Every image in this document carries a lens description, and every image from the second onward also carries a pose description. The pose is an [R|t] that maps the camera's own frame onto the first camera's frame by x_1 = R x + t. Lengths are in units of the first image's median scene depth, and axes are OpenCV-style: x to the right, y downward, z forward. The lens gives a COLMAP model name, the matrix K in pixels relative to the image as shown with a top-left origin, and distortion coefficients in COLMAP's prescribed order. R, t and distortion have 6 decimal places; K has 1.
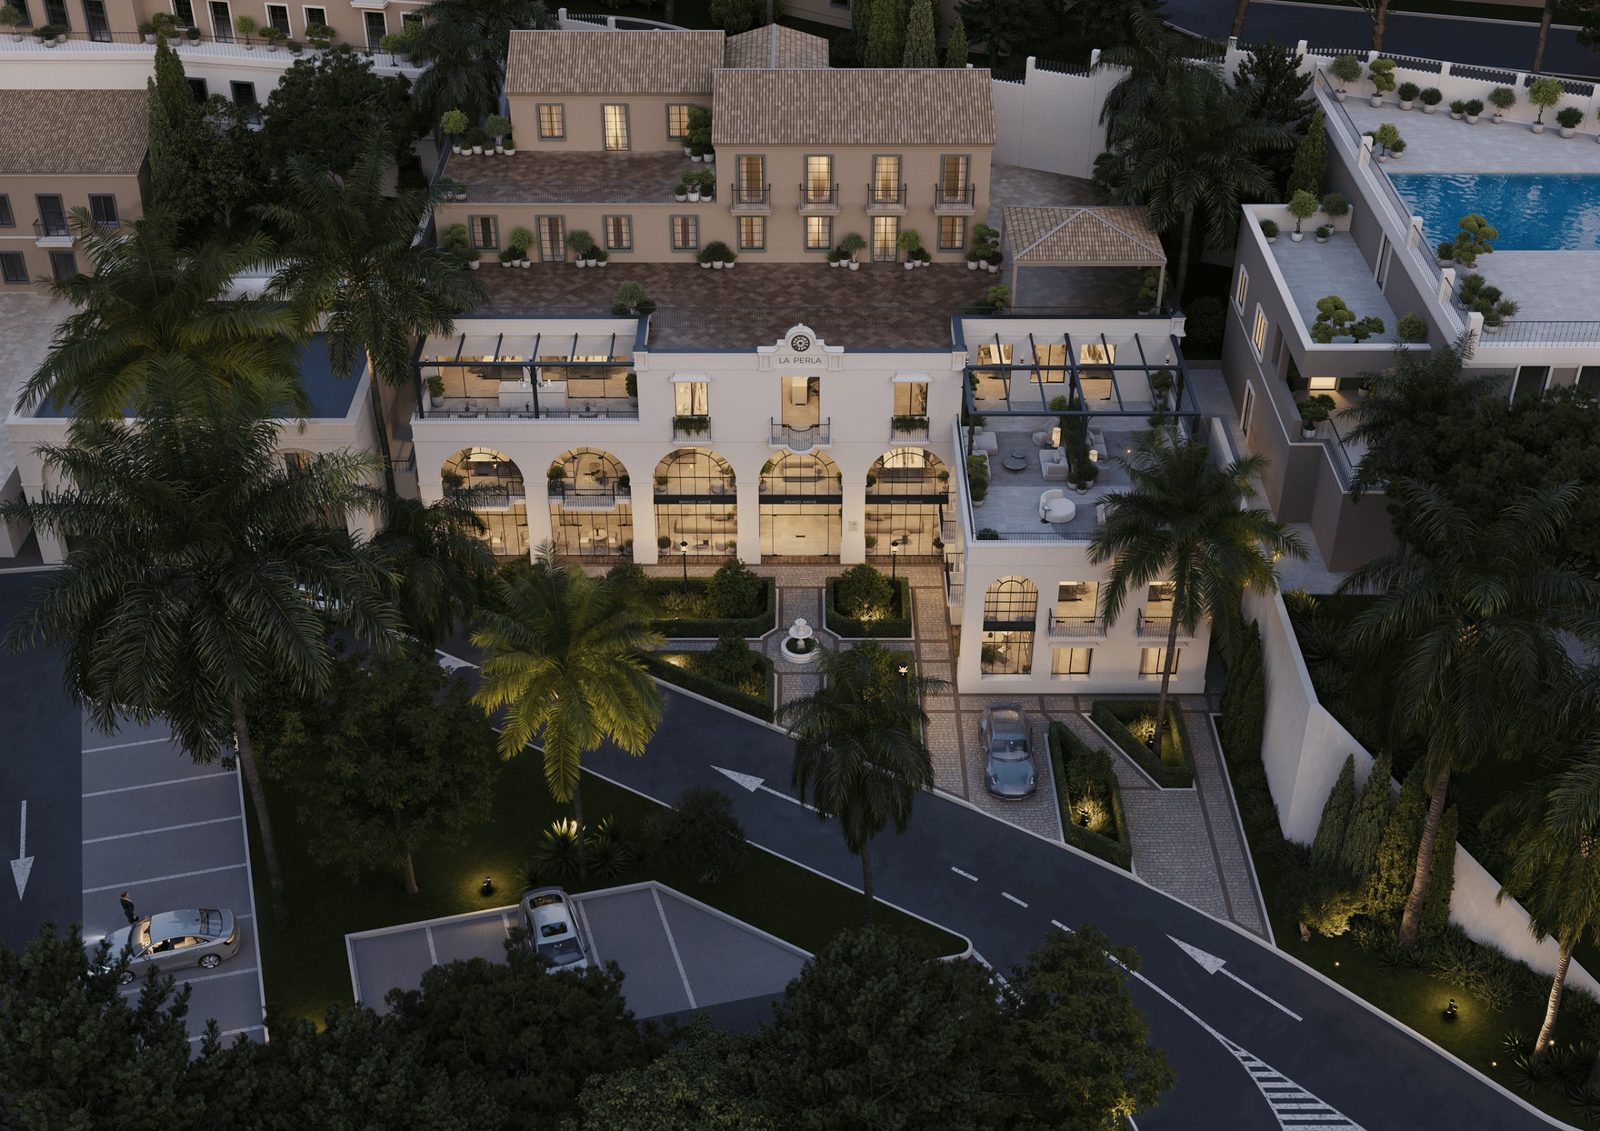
lens RADIAL K [[1991.8, 0, 800.0], [0, 1991.8, 565.5], [0, 0, 1]] dist [-0.003659, -0.000487]
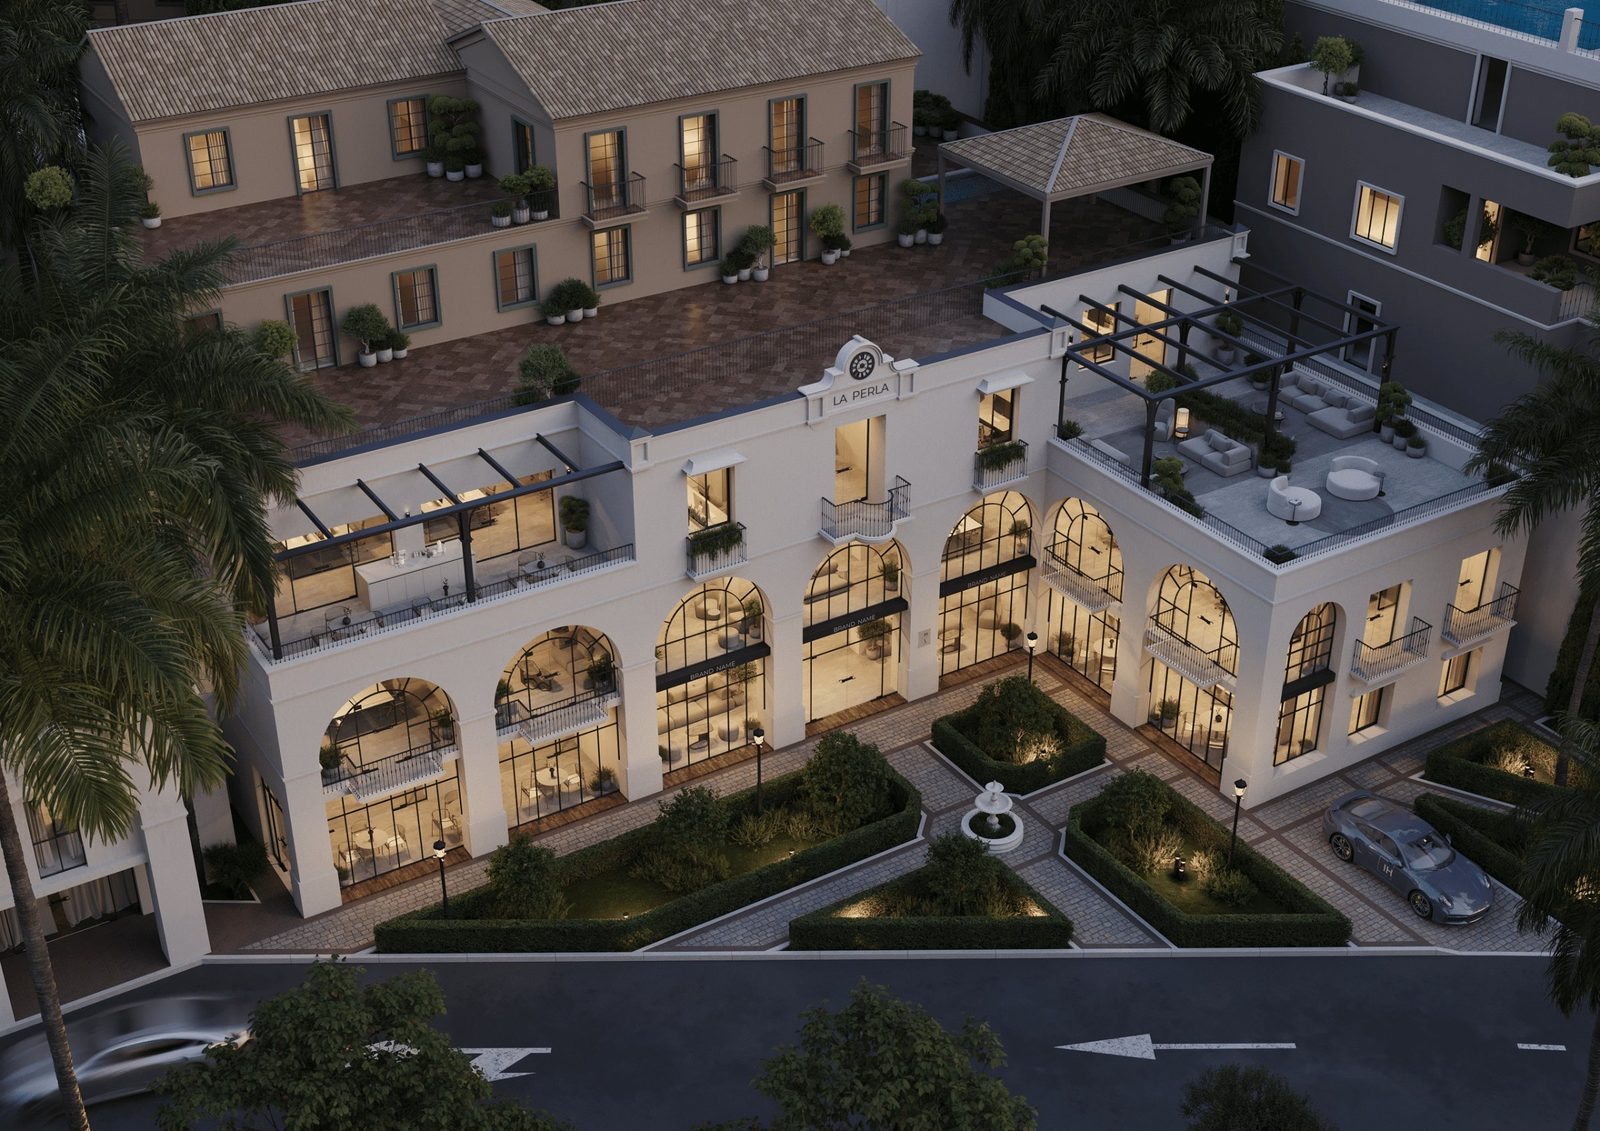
lens RADIAL K [[1991.8, 0, 800.0], [0, 1991.8, 565.5], [0, 0, 1]] dist [-0.003659, -0.000487]
pose [[0.840412, -0.262955, 0.473879, -0.323984], [0.306813, 0.951634, -0.016064, -0.045942], [-0.446736, 0.158893, 0.880443, 0.450651]]
